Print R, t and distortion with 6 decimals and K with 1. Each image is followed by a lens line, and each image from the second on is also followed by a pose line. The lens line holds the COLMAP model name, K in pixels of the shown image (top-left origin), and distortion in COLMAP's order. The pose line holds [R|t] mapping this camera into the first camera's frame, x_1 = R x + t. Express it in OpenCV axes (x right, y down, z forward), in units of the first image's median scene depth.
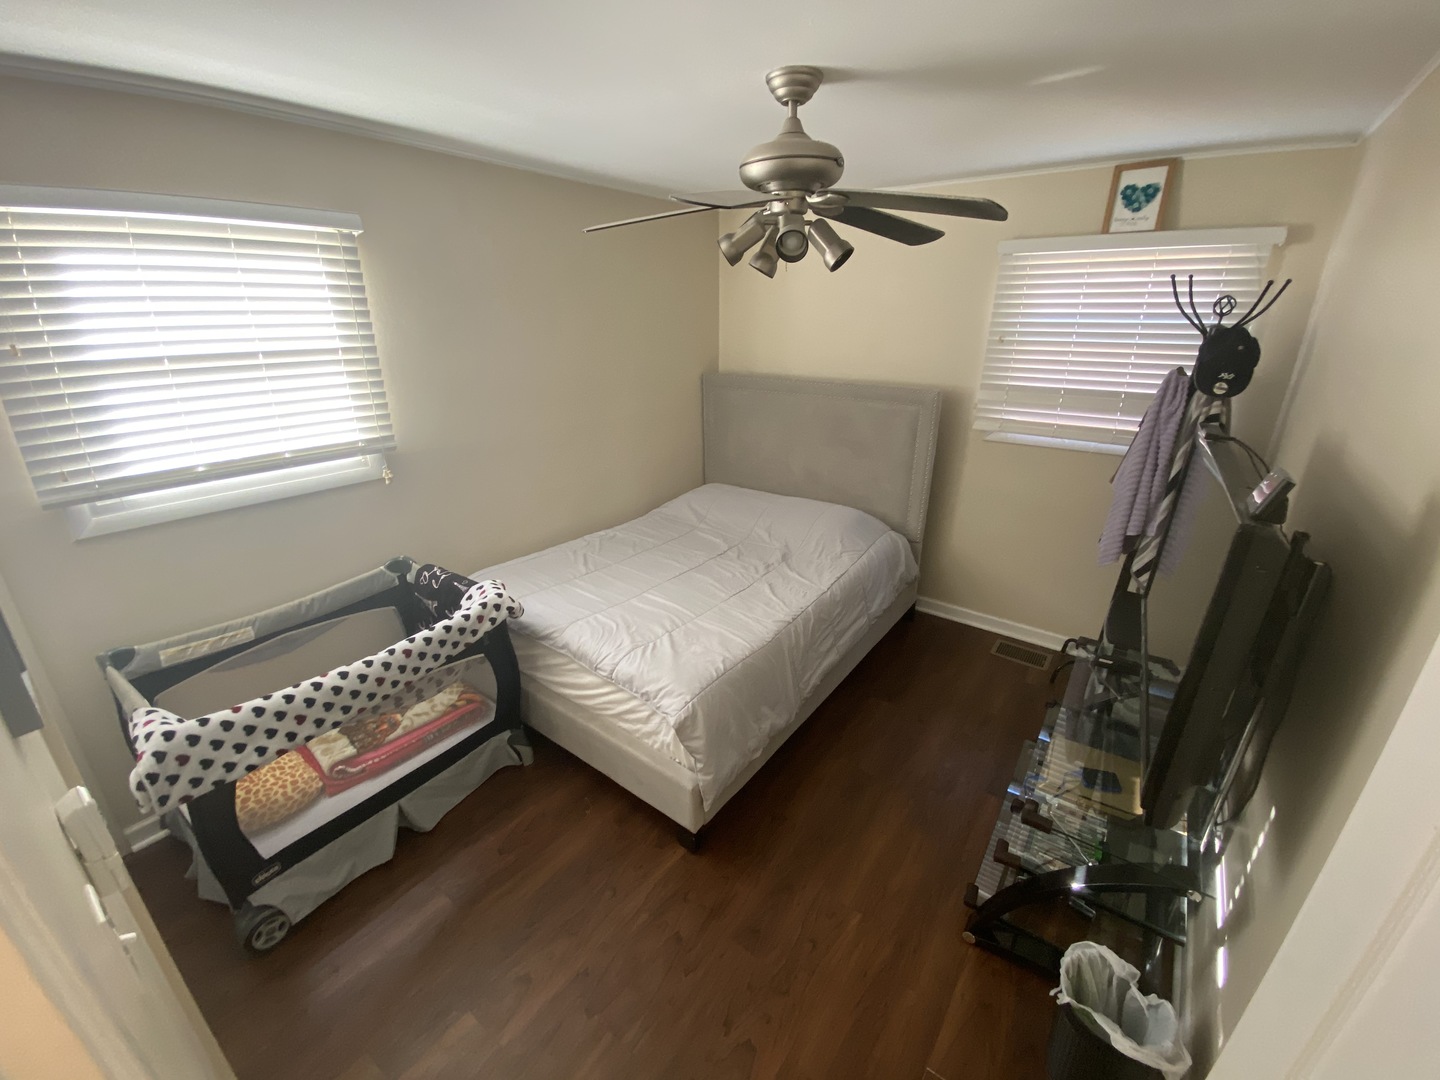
lens RADIAL K [[585.8, 0, 718.9], [0, 585.8, 533.0], [0, 0, 1]] dist [0.030108, -0.024587]
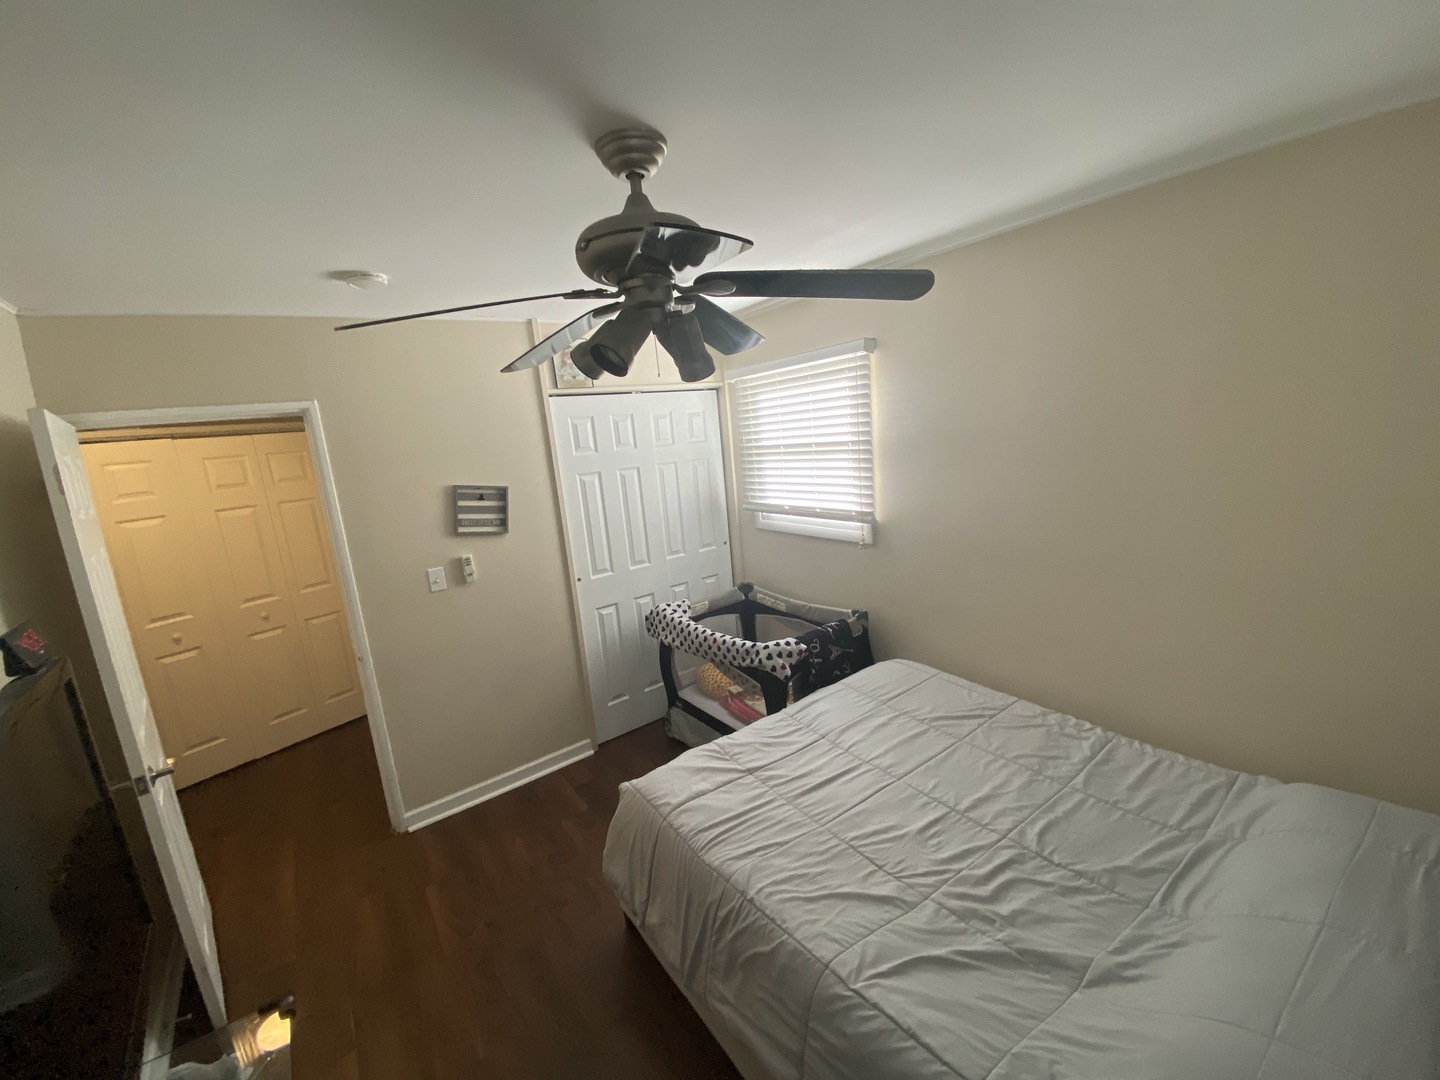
lens RADIAL K [[585.8, 0, 718.9], [0, 585.8, 533.0], [0, 0, 1]] dist [0.030108, -0.024587]
pose [[-0.315363, 0.195315, -0.928654, 0.783907], [-0.241964, 0.929696, 0.277703, -0.456180], [0.917605, 0.312278, -0.245933, 1.228130]]
